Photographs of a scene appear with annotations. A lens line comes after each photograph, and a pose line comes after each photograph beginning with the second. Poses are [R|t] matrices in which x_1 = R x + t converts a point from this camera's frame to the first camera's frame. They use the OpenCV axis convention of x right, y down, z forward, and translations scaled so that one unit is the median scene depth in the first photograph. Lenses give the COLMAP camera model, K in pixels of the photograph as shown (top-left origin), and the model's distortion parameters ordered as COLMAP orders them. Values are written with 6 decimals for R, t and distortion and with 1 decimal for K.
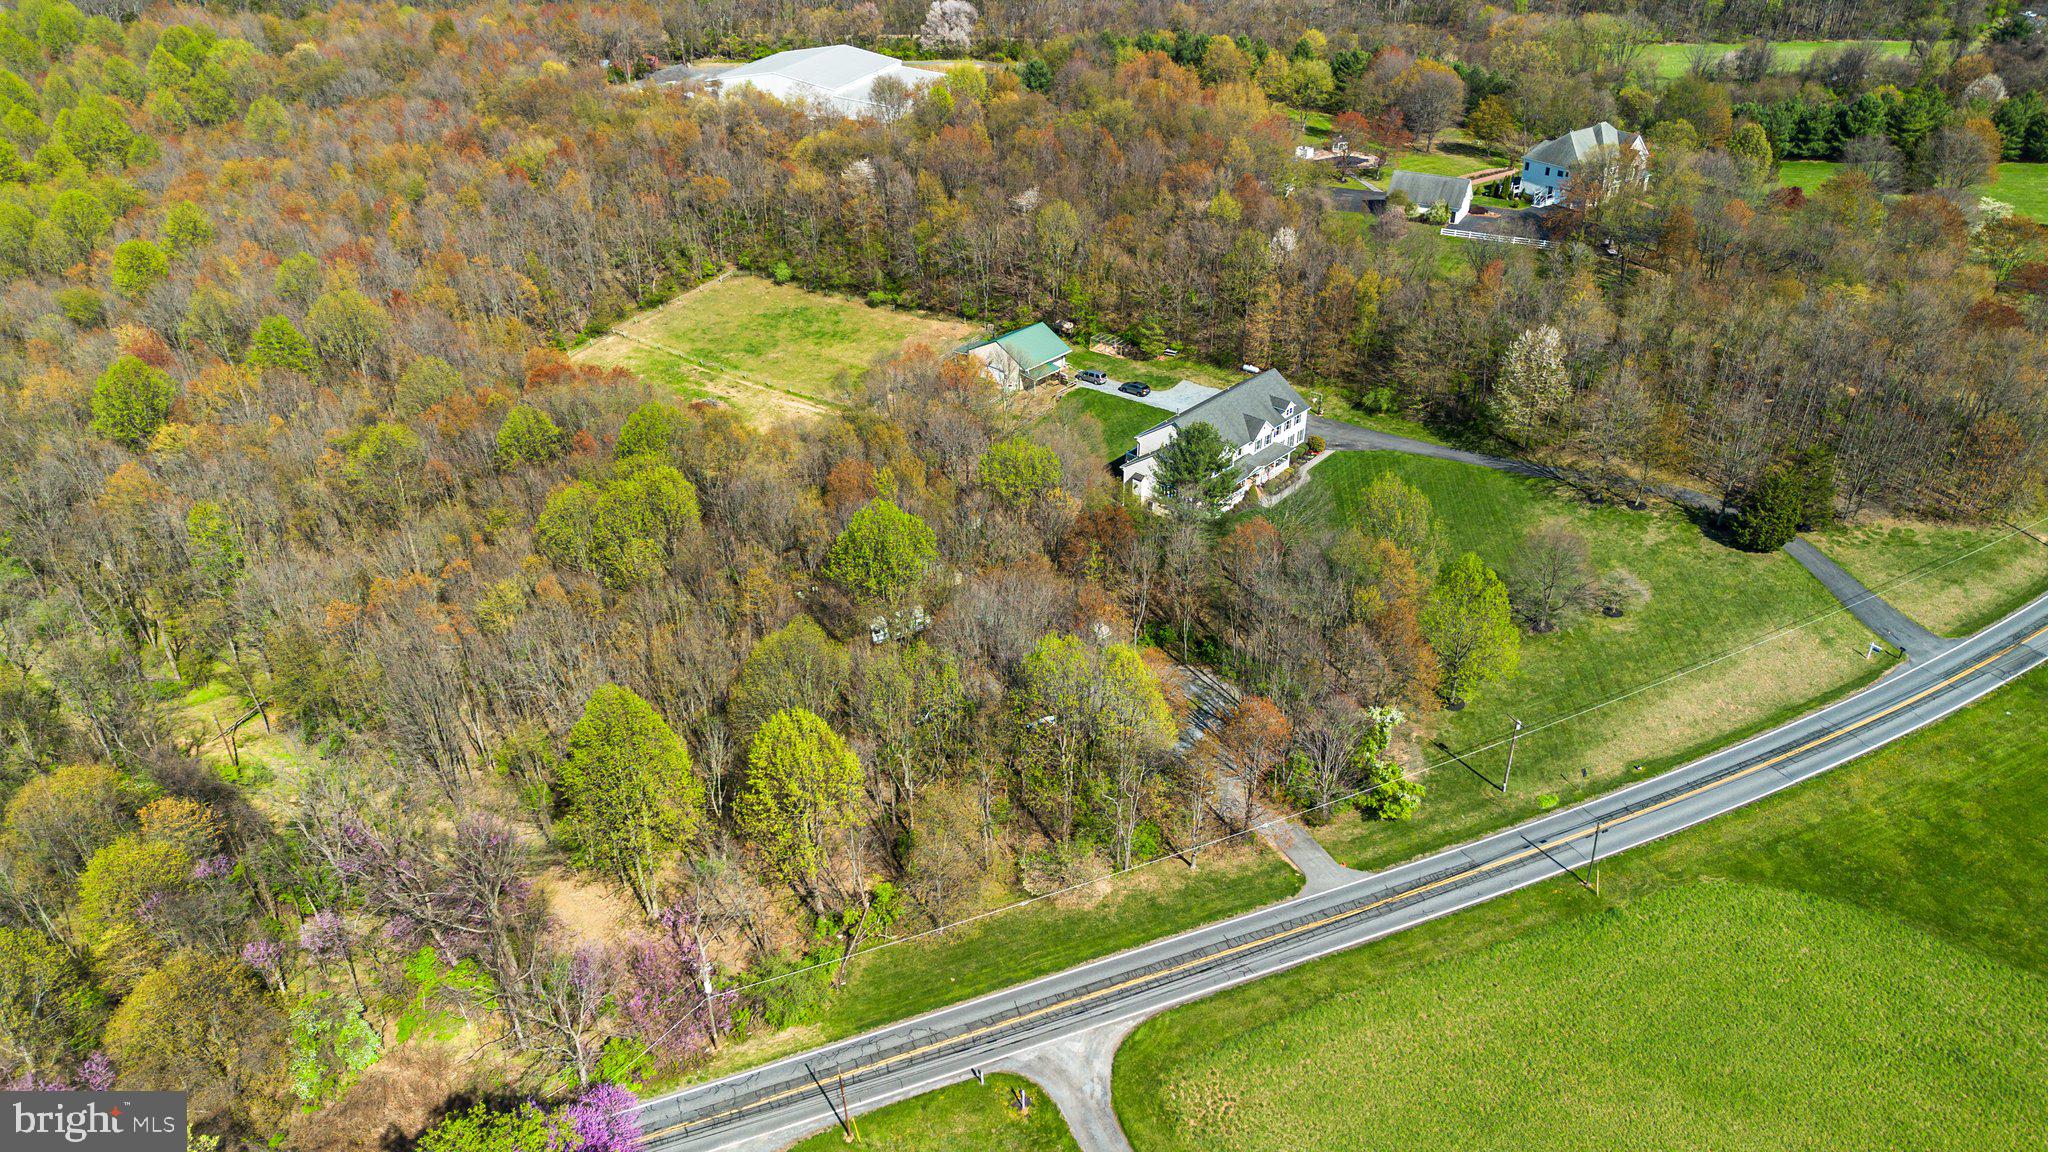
lens RADIAL K [[1444.4, 0, 1018.0], [0, 1444.4, 584.1], [0, 0, 1]] dist [0.071562, -0.062803]
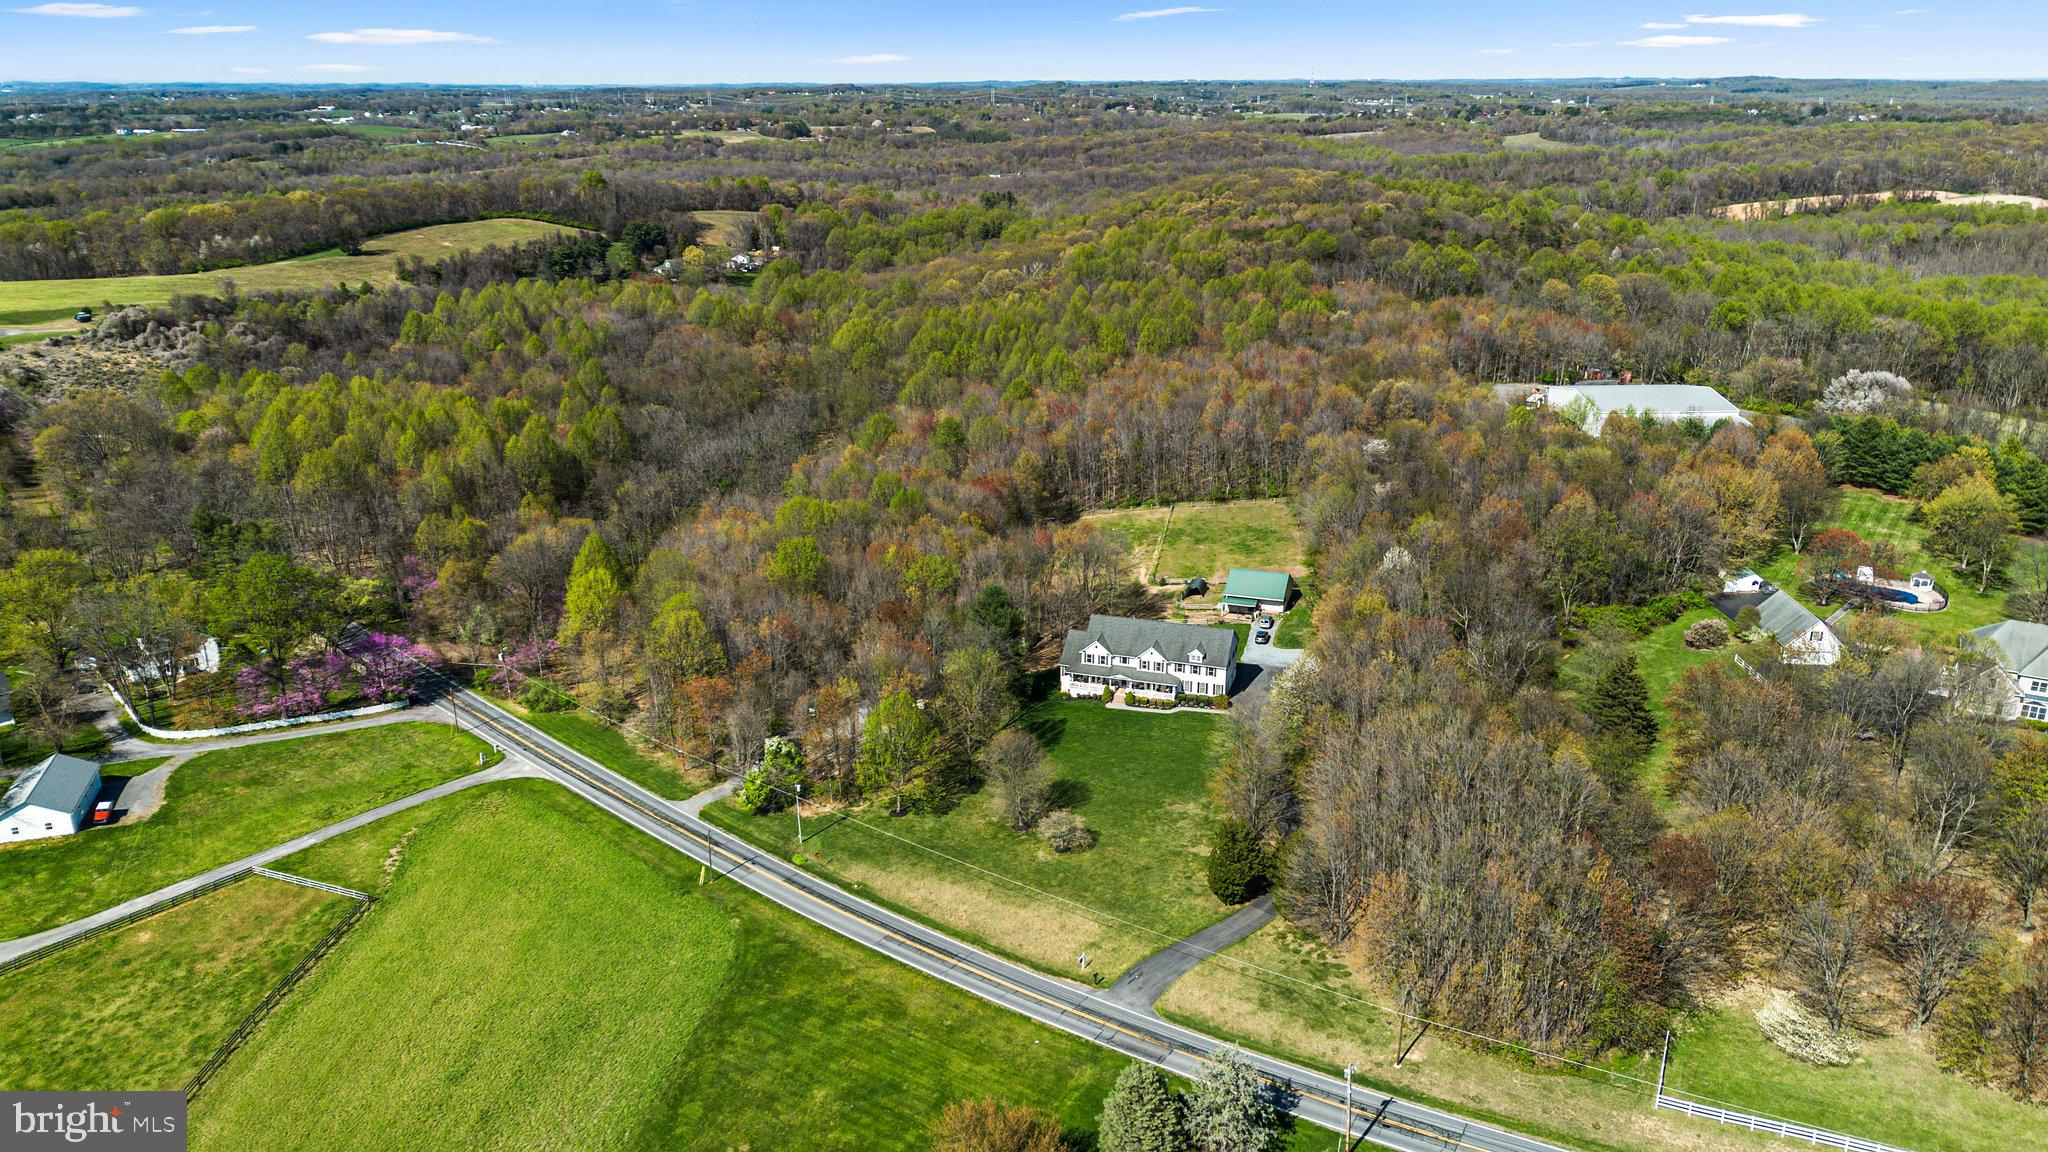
lens RADIAL K [[1444.4, 0, 1018.0], [0, 1444.4, 584.1], [0, 0, 1]] dist [0.071562, -0.062803]
pose [[0.410677, 0.306649, -0.858668, 1.509764], [-0.470997, 0.877716, 0.088187, -0.282785], [0.780709, 0.368214, 0.504888, 0.399850]]
